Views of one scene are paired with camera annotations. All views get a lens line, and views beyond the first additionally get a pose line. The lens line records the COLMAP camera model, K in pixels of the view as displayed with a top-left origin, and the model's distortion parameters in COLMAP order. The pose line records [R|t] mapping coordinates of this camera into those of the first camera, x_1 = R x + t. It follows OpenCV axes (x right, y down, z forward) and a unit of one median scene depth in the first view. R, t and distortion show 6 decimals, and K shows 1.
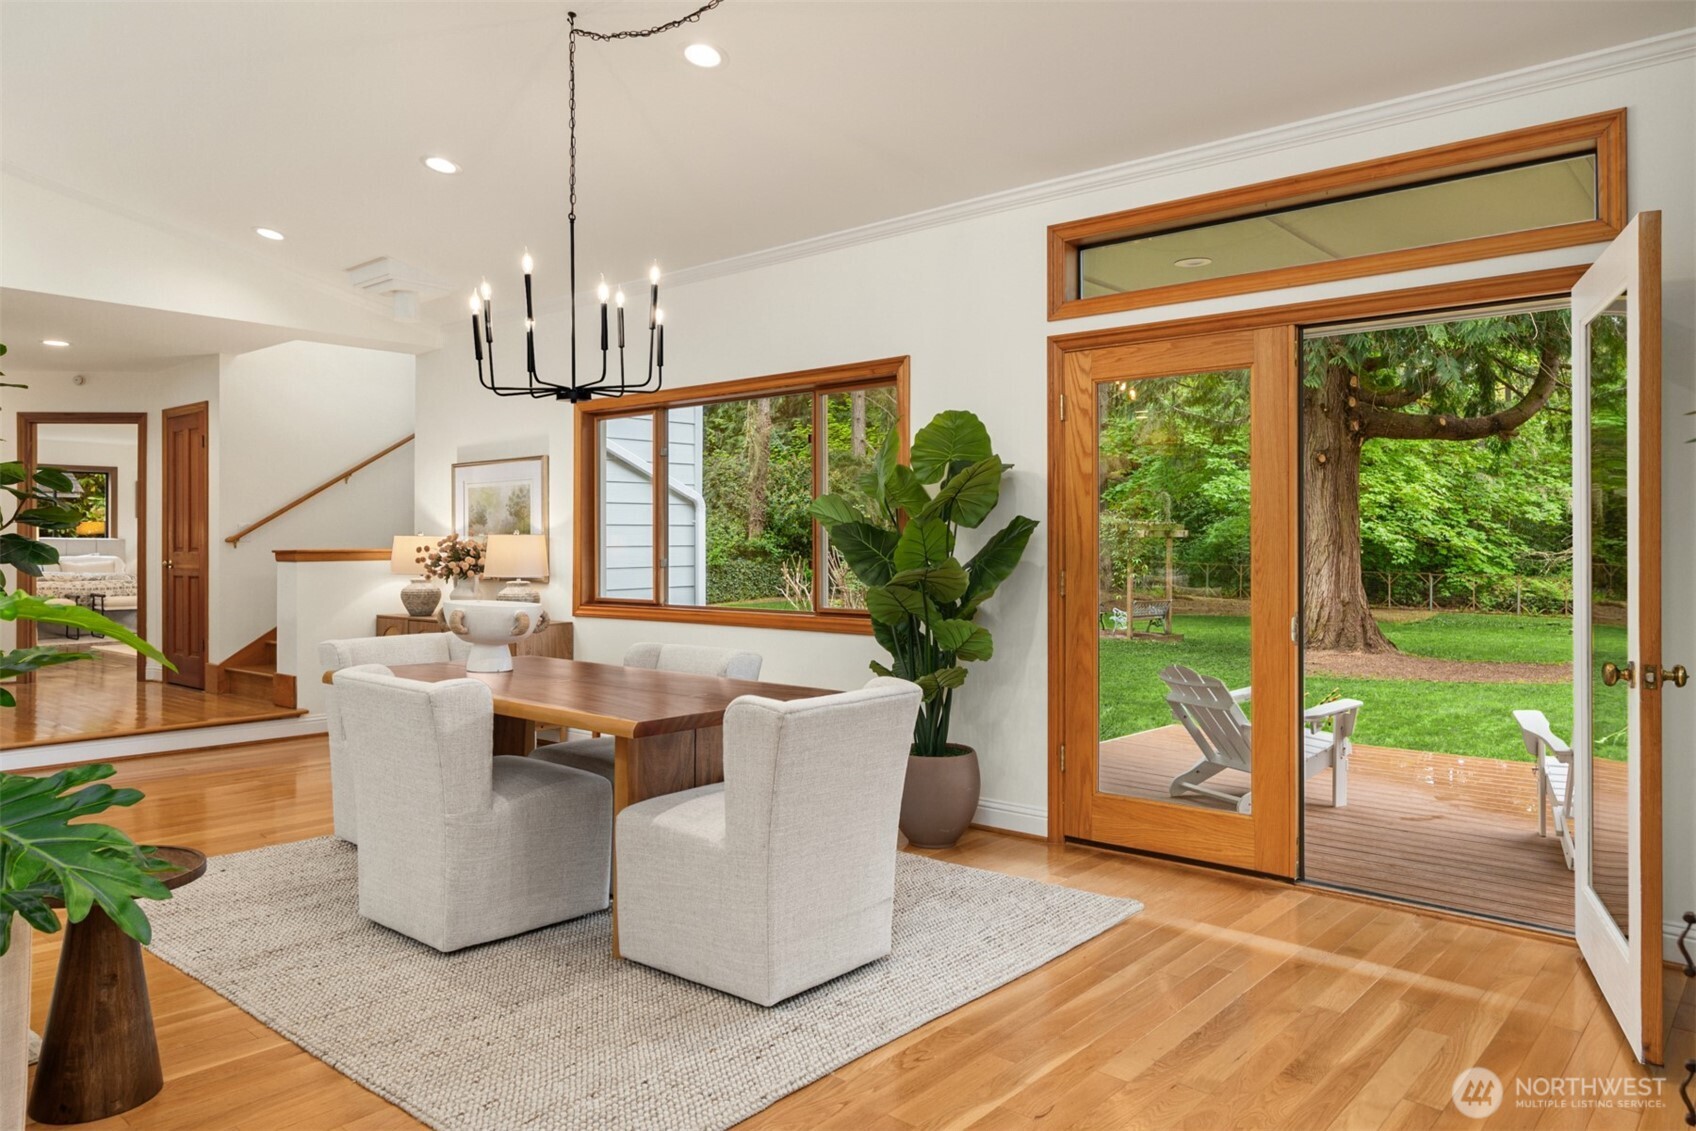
lens RADIAL K [[1152.7, 0, 851.4], [0, 1152.7, 548.0], [0, 0, 1]] dist [-0.000947, 0.003065]
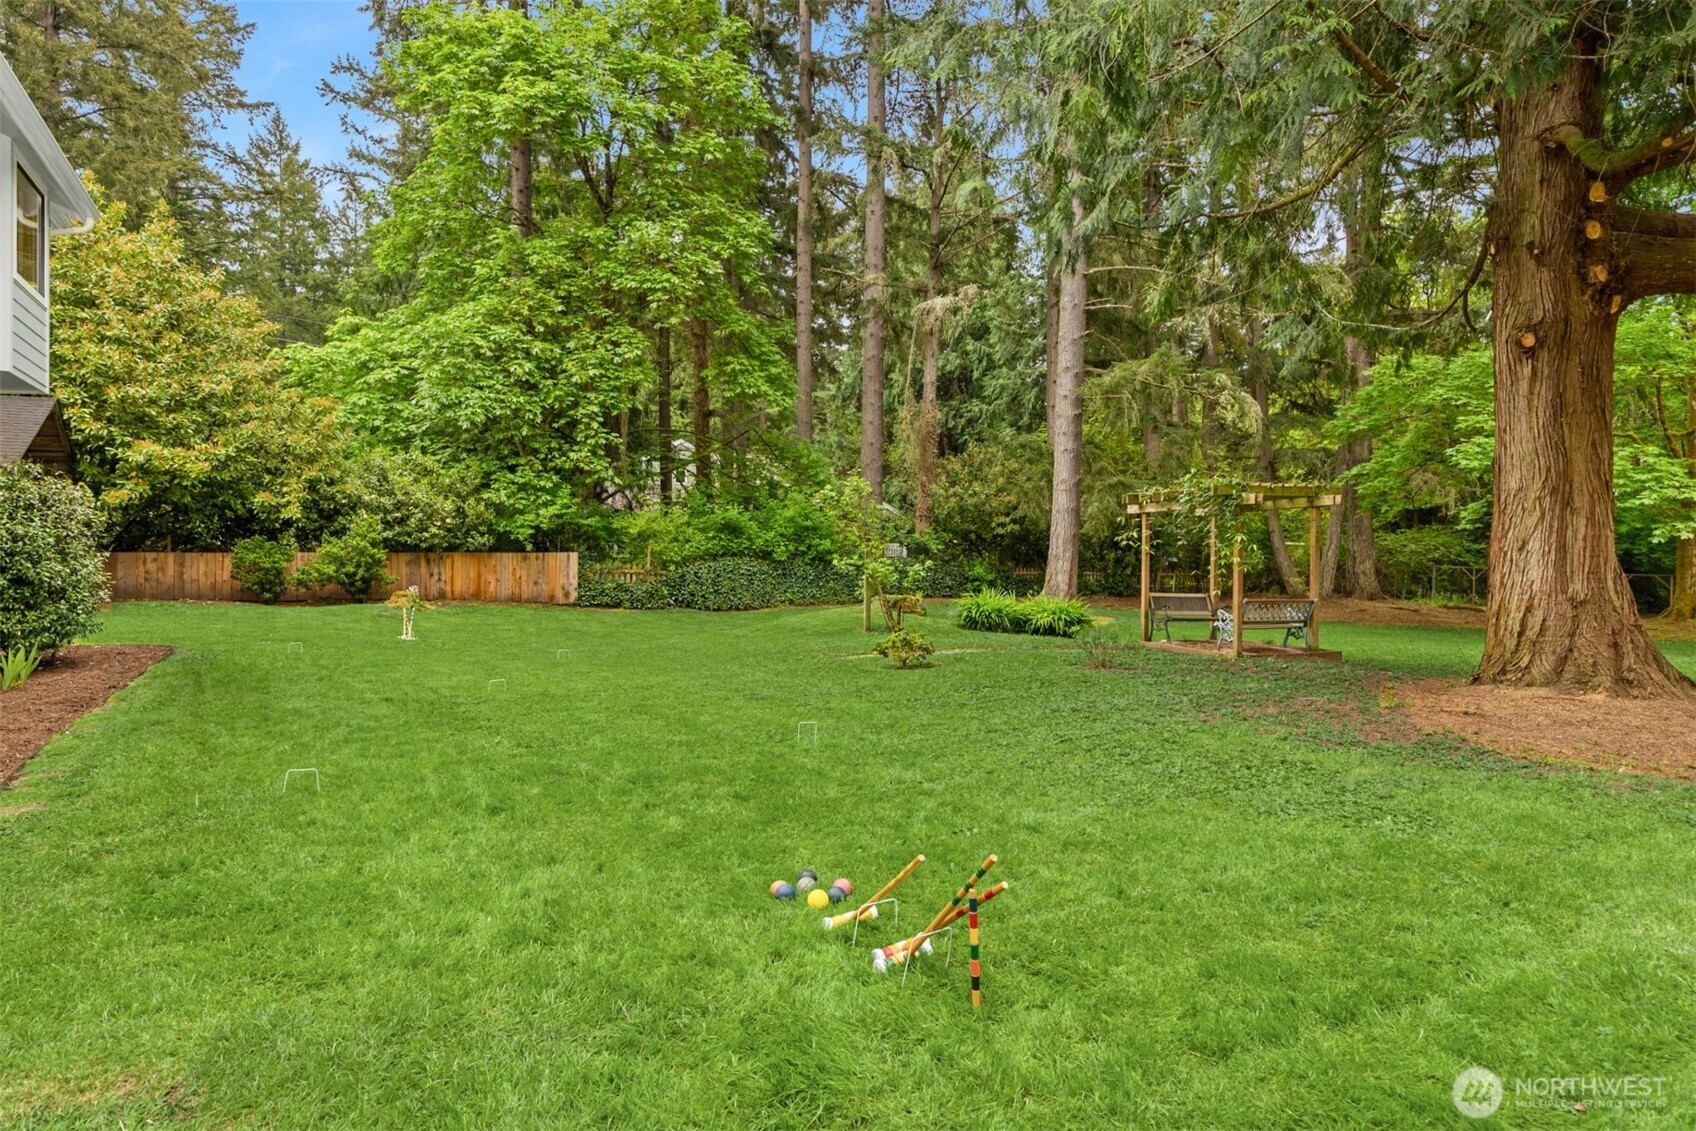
lens RADIAL K [[972.7, 0, 836.5], [0, 972.7, 560.9], [0, 0, 1]] dist [-0.007351, 0.004753]
pose [[0.931257, 0.001506, -0.364360, 0.266747], [-0.003114, 0.999988, -0.003826, 0.030777], [0.364350, 0.004697, 0.931250, 0.442626]]
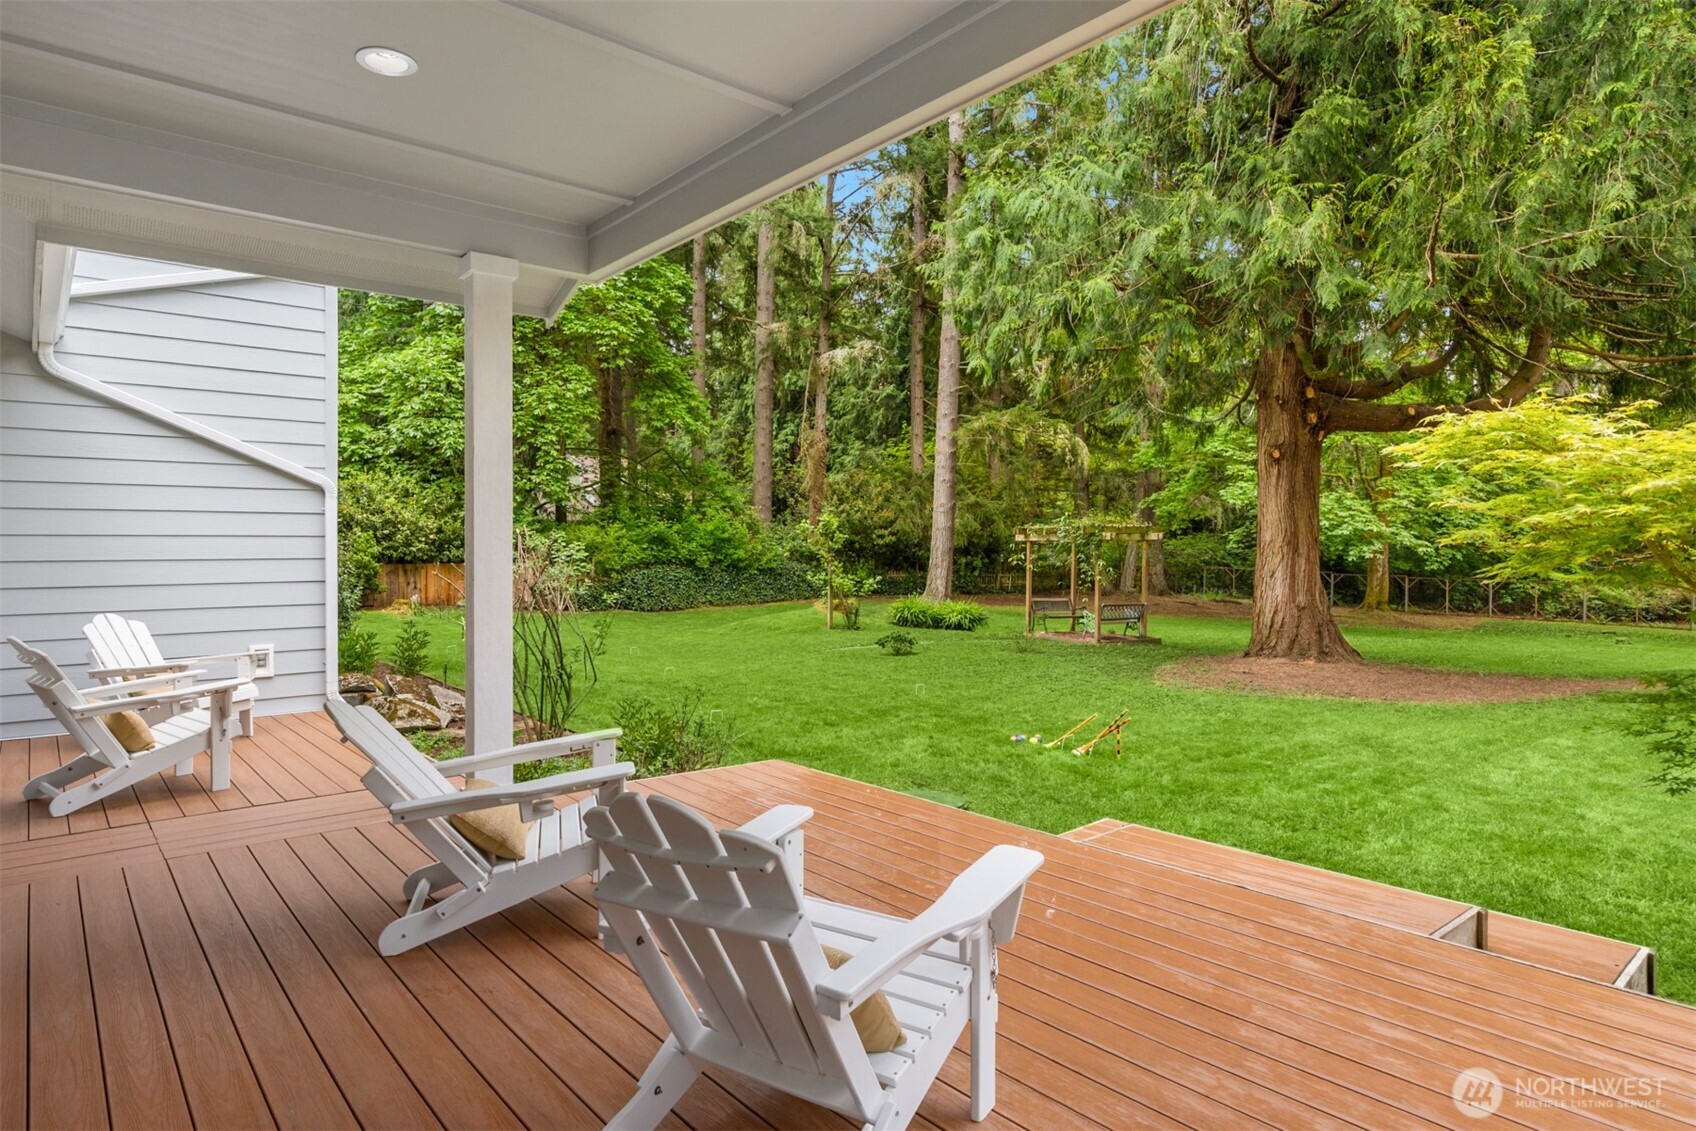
lens RADIAL K [[972.7, 0, 843.7], [0, 972.7, 562.8], [0, 0, 1]] dist [-0.007351, 0.004753]
pose [[0.986000, 0.003737, -0.166705, 0.191598], [-0.002676, 0.999975, 0.006589, 0.006811], [0.166725, -0.006051, 0.985985, 0.158920]]
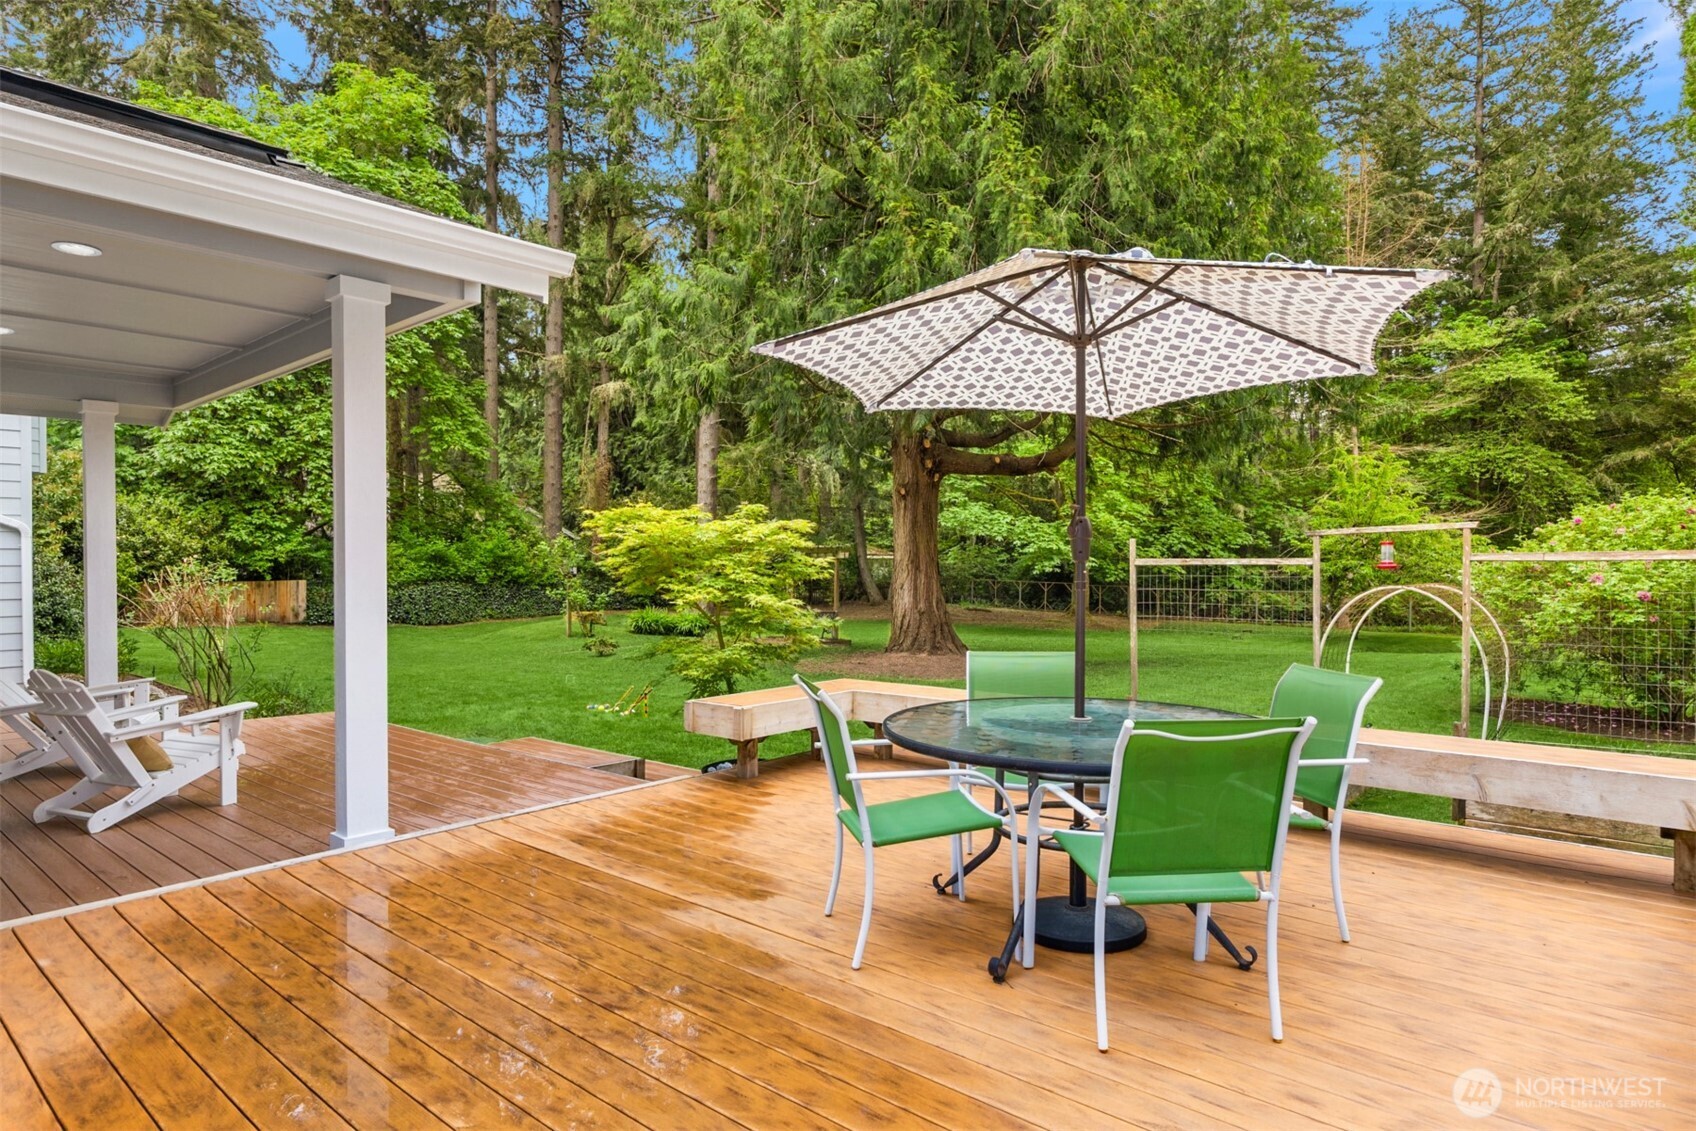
lens RADIAL K [[972.7, 0, 857.9], [0, 972.7, 574.1], [0, 0, 1]] dist [-0.007351, 0.004753]
pose [[0.999963, -0.002666, -0.008132, 0.366842], [0.002705, 0.999984, 0.004889, 0.002762], [0.008119, -0.004911, 0.999955, -0.002231]]
